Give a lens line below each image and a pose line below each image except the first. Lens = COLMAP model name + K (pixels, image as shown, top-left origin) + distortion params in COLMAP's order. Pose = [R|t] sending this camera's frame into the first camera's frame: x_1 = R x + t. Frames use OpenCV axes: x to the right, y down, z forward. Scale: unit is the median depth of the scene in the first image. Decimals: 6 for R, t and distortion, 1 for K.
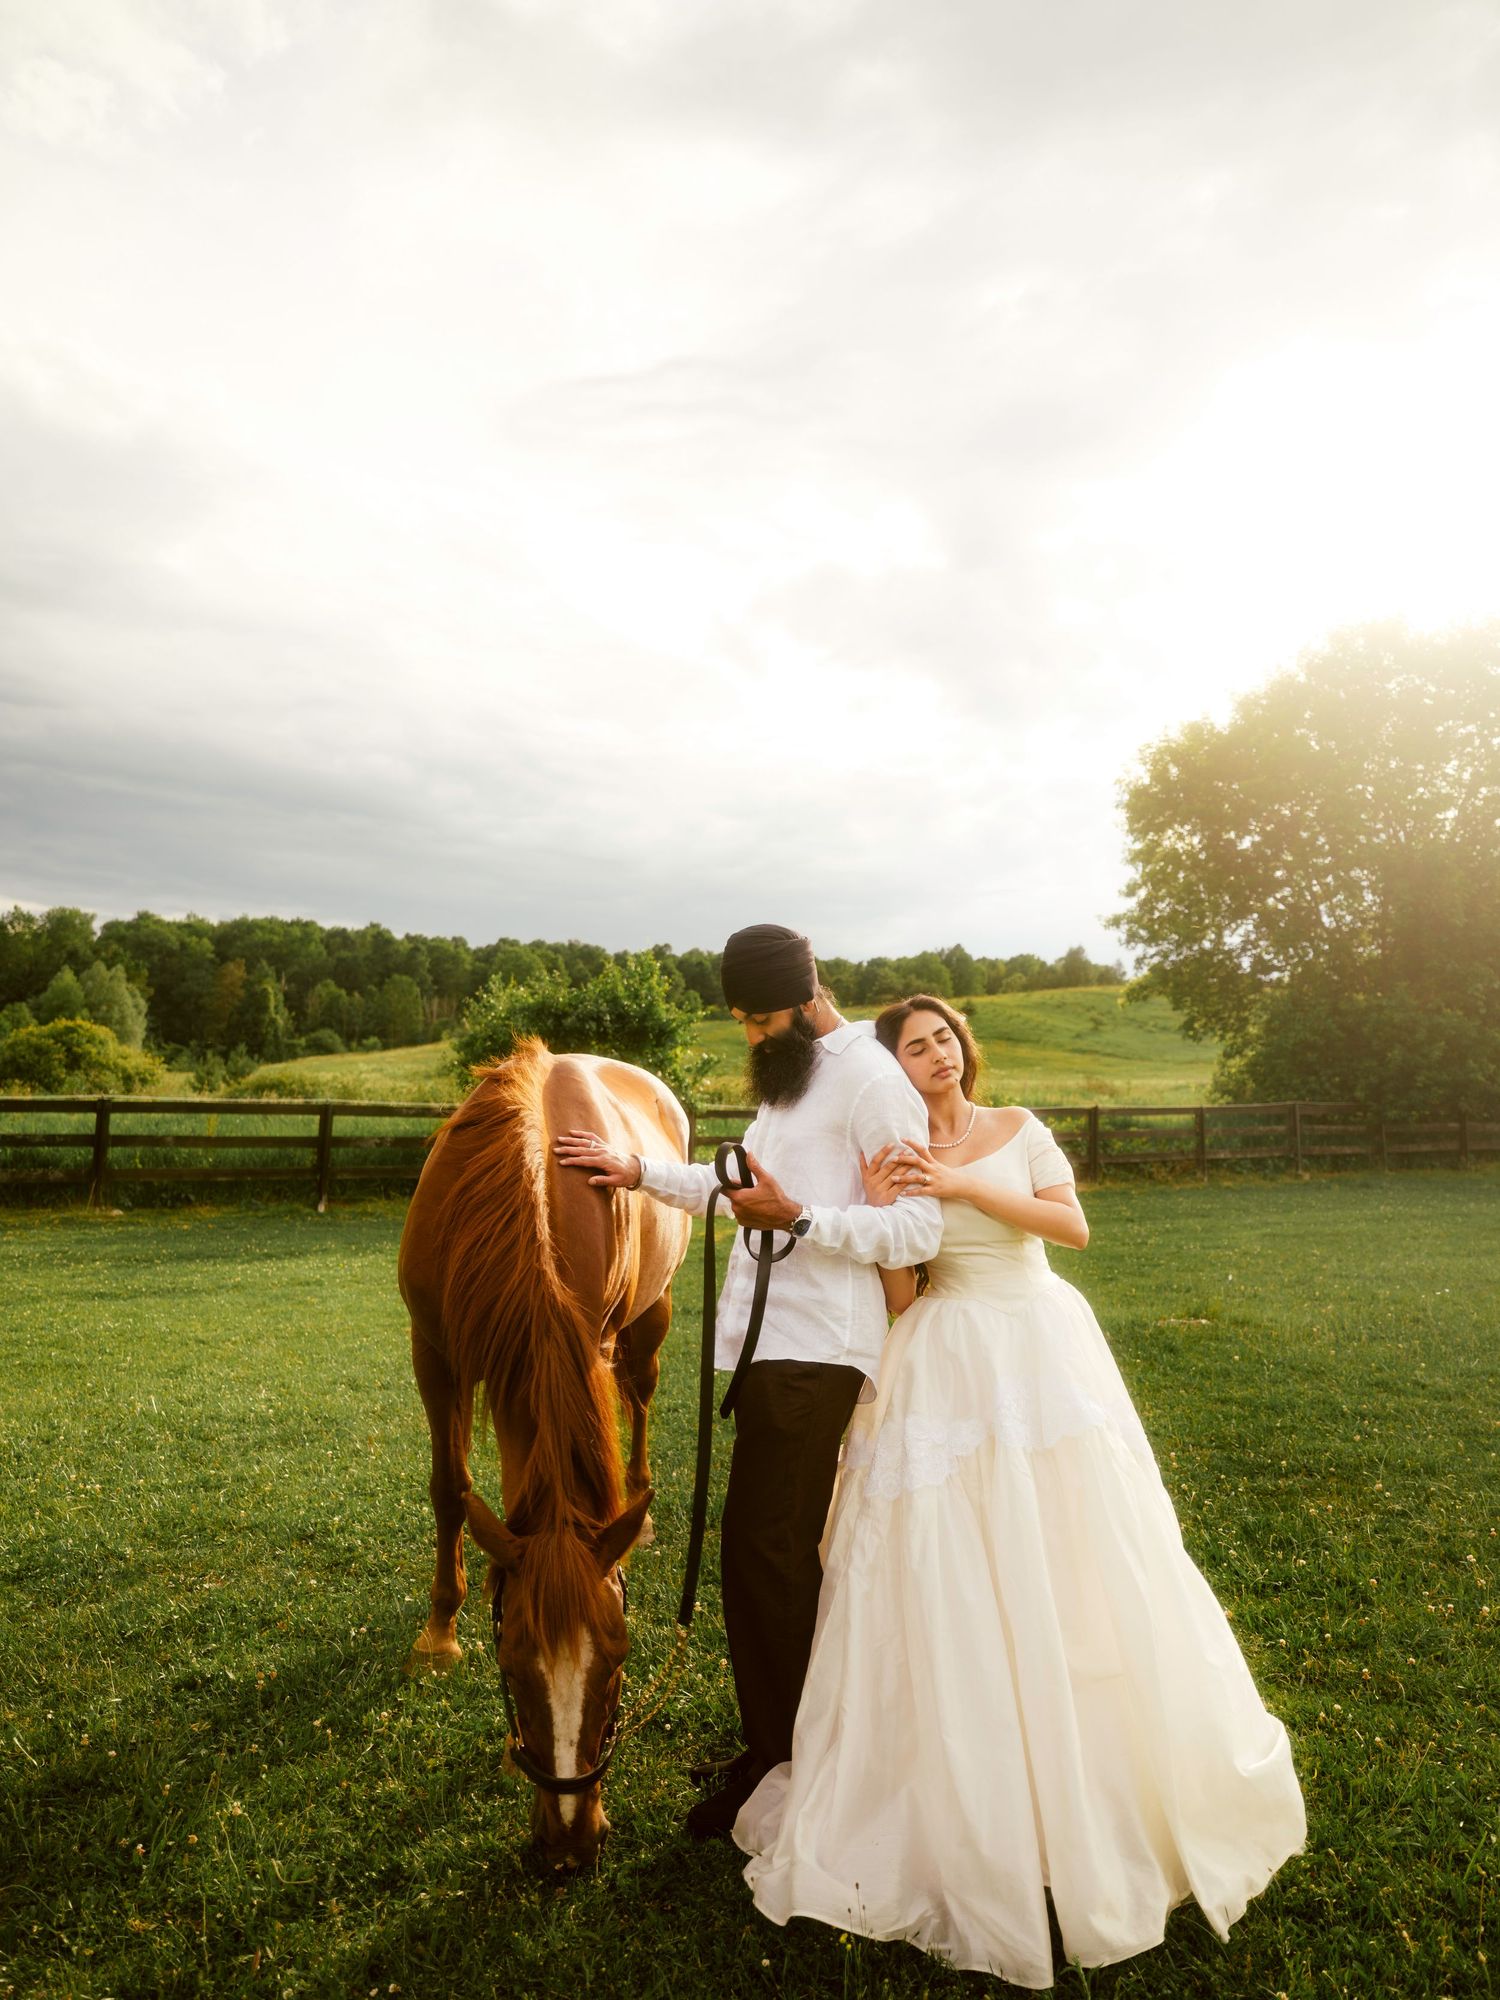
lens RADIAL K [[1419.2, 0, 760.1], [0, 1419.2, 987.8], [0, 0, 1]] dist [0.000615, -0.005685]
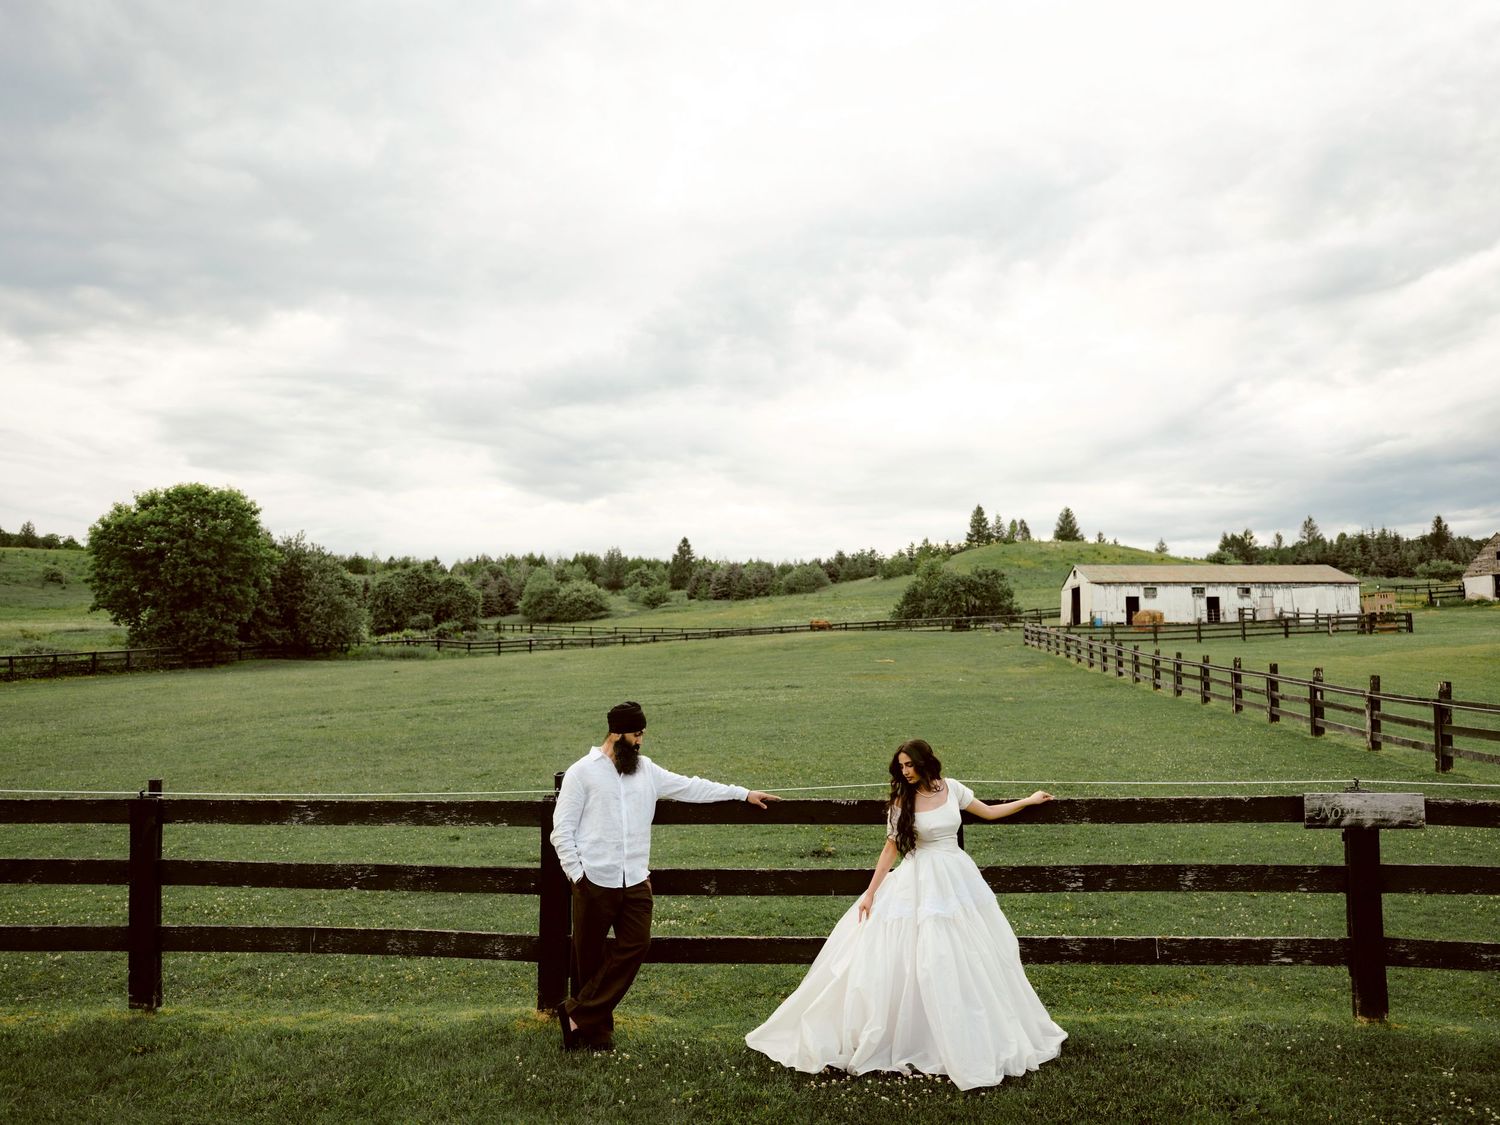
lens RADIAL K [[1059.4, 0, 750.0], [0, 1059.4, 562.5], [0, 0, 1]] dist [-0.002522, -0.005048]
pose [[0.615272, 0.032658, 0.787638, -0.345589], [-0.048349, 0.998824, -0.003647, -0.084162], [-0.786831, -0.035838, 0.616127, -0.757349]]
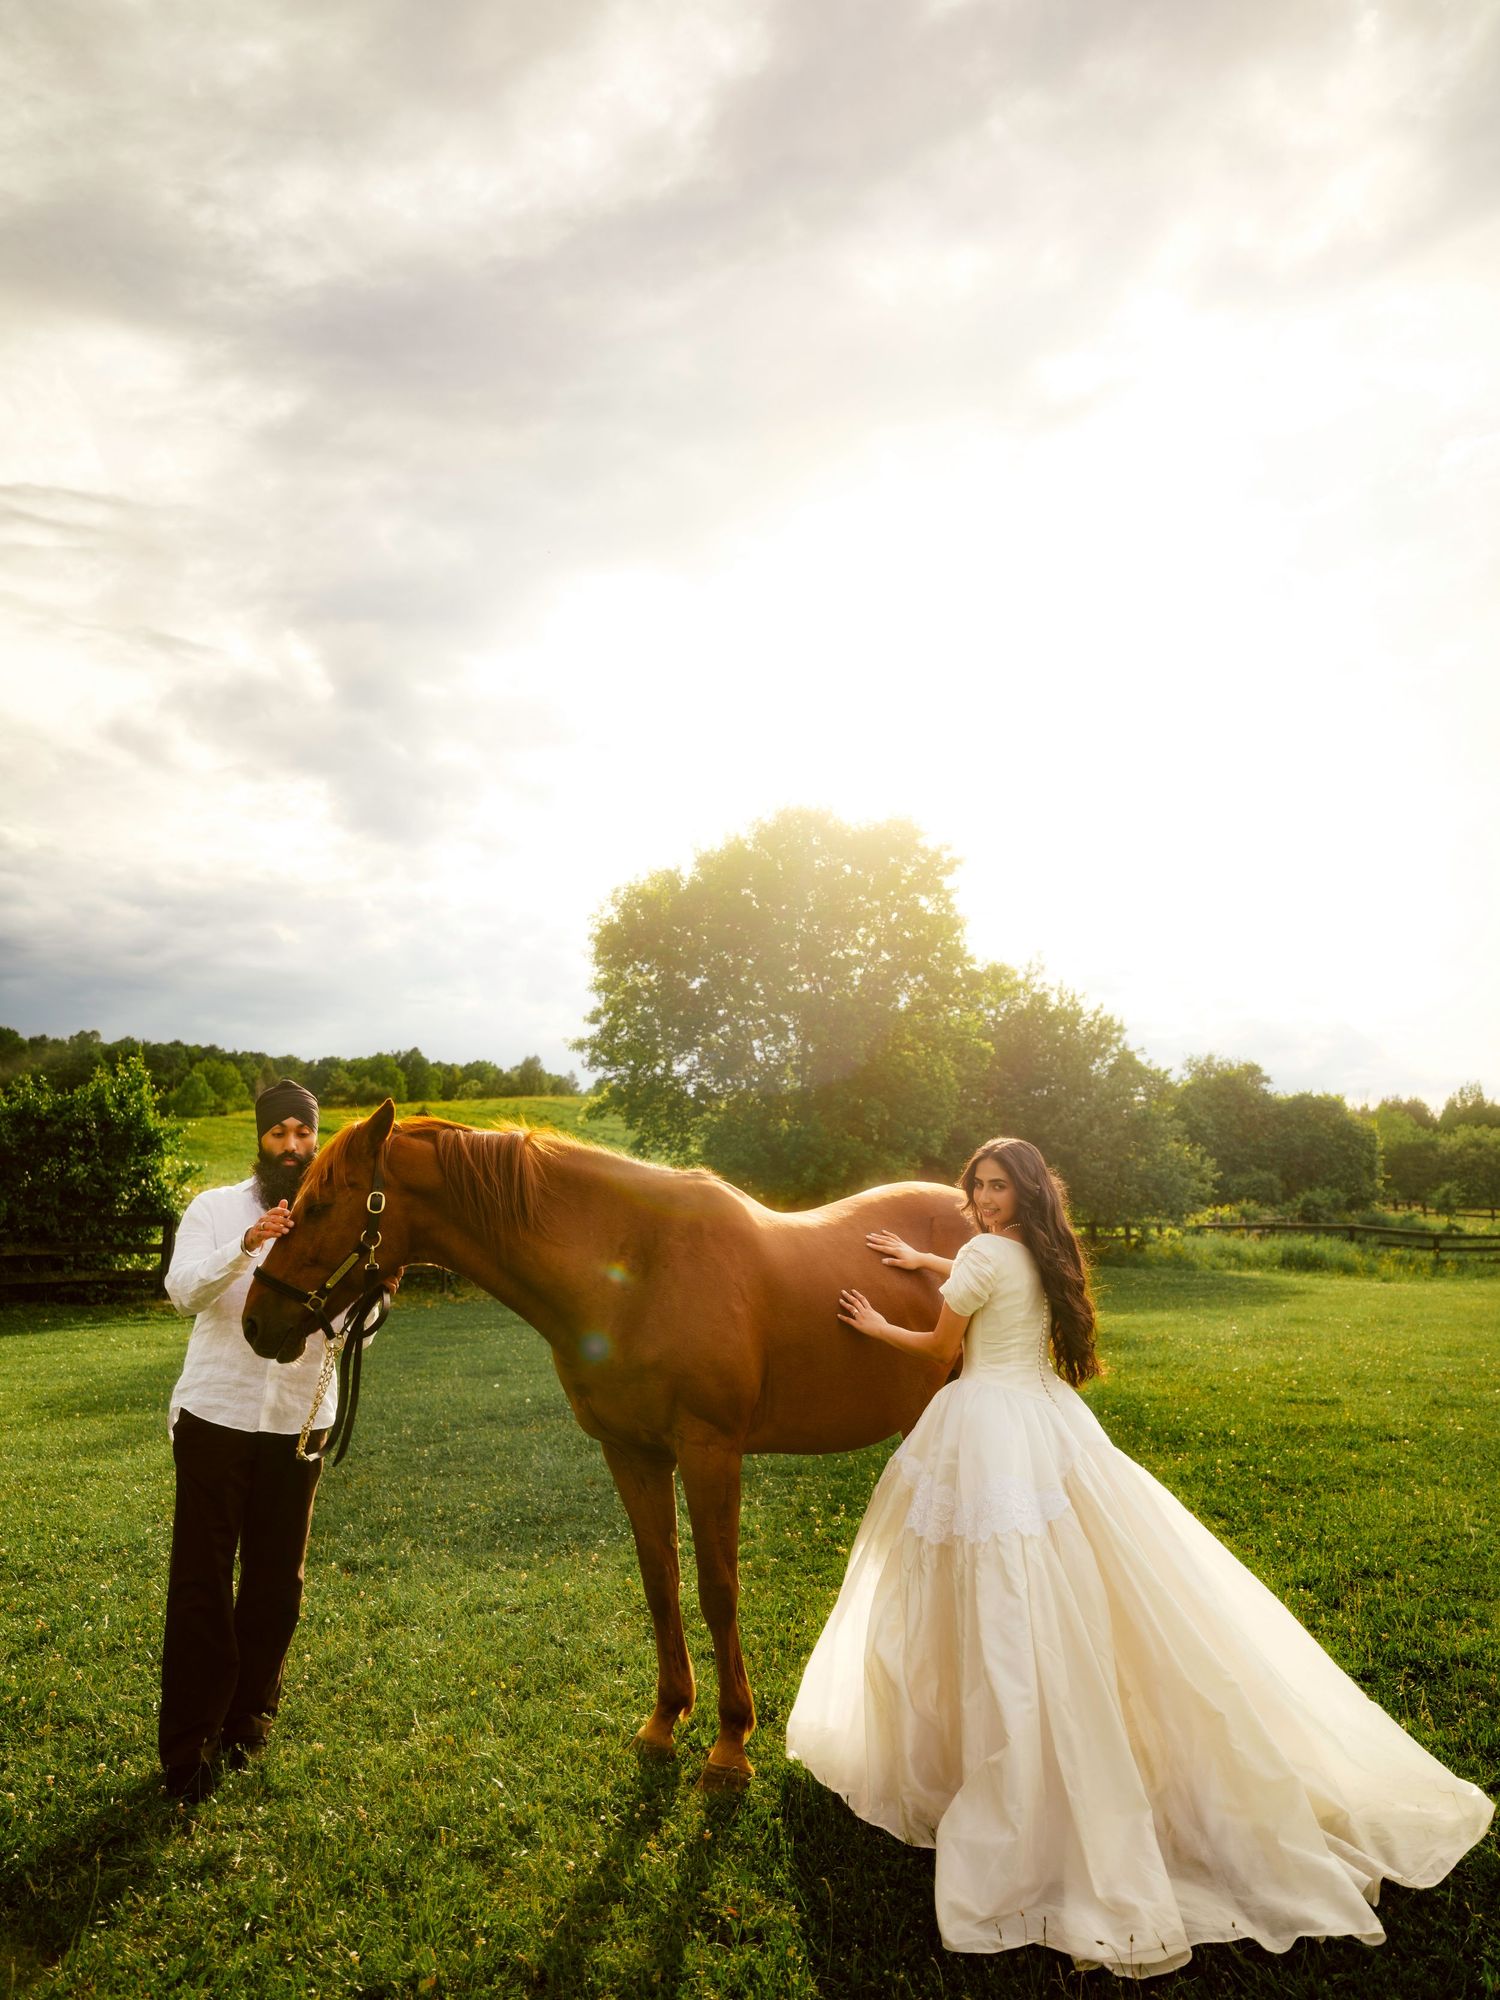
lens RADIAL K [[1412.5, 0, 748.4], [0, 1412.5, 969.5], [0, 0, 1]] dist [-0.002522, -0.005048]
pose [[0.930613, 0.072214, 0.358809, -0.015442], [-0.040464, 0.994632, -0.095233, -0.004432], [-0.363760, 0.074106, 0.928540, -0.041461]]
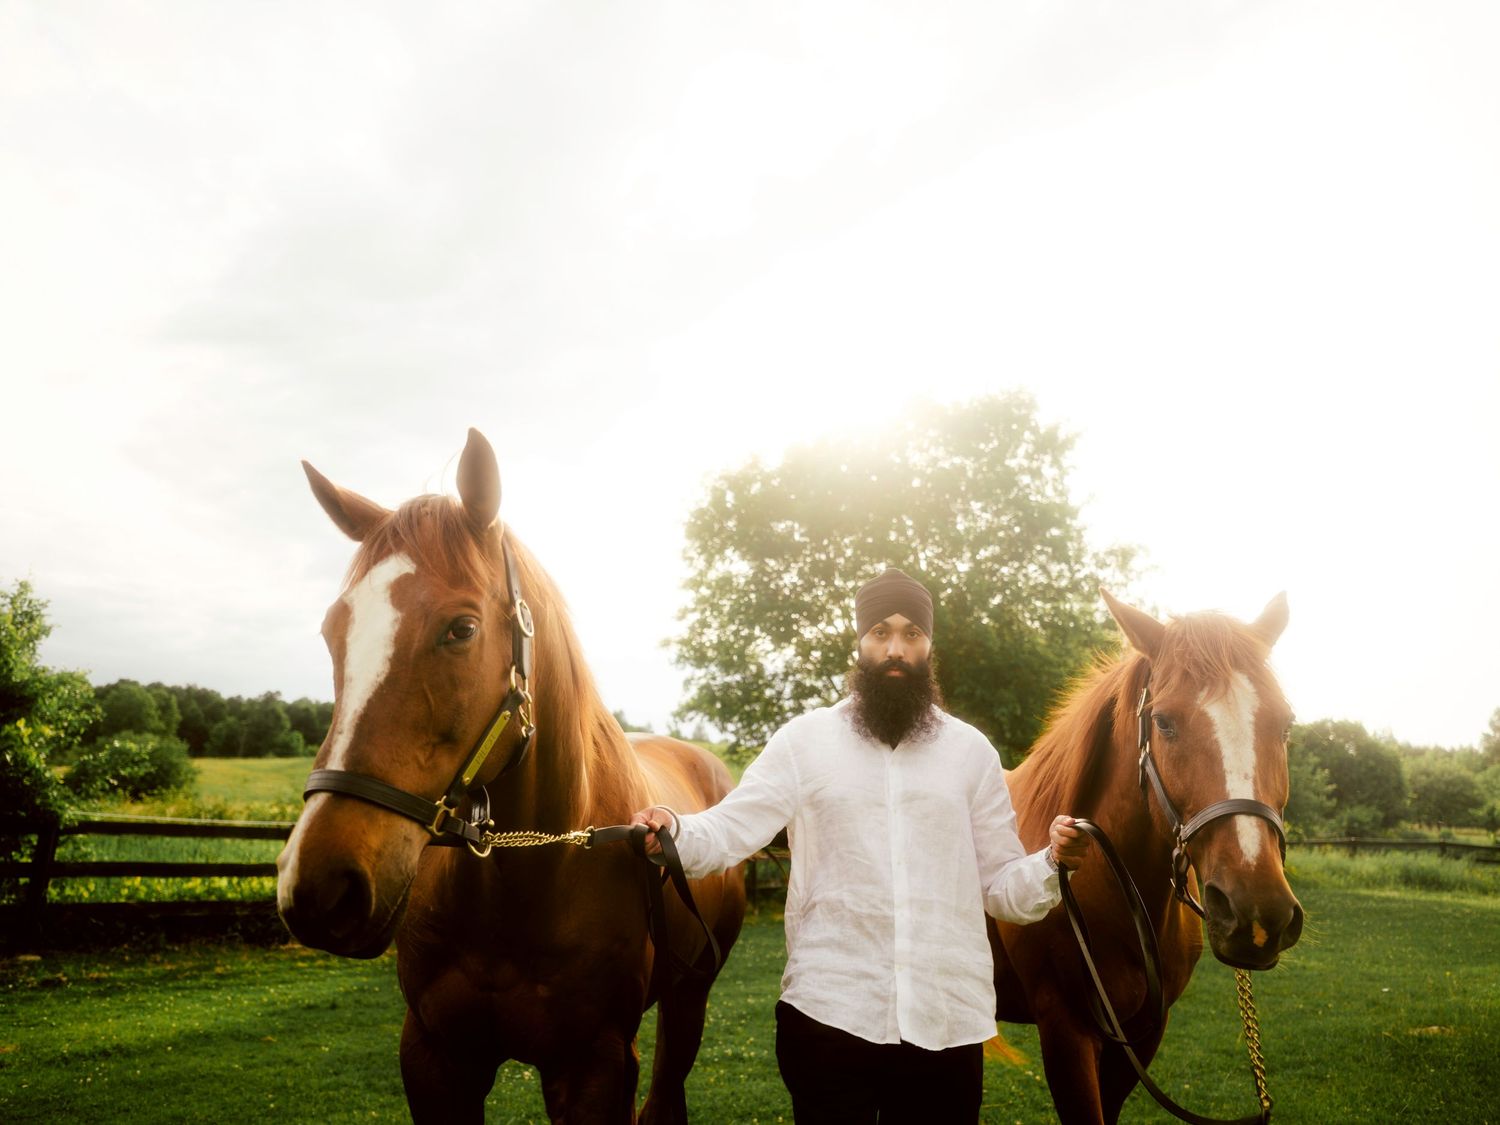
lens RADIAL K [[1064.4, 0, 755.5], [0, 1064.4, 541.4], [0, 0, 1]] dist [0.000615, -0.005685]
pose [[0.939600, 0.099825, 0.327394, 0.033731], [-0.037088, 0.980586, -0.192548, 0.016746], [-0.340259, 0.168776, 0.925061, 0.165246]]
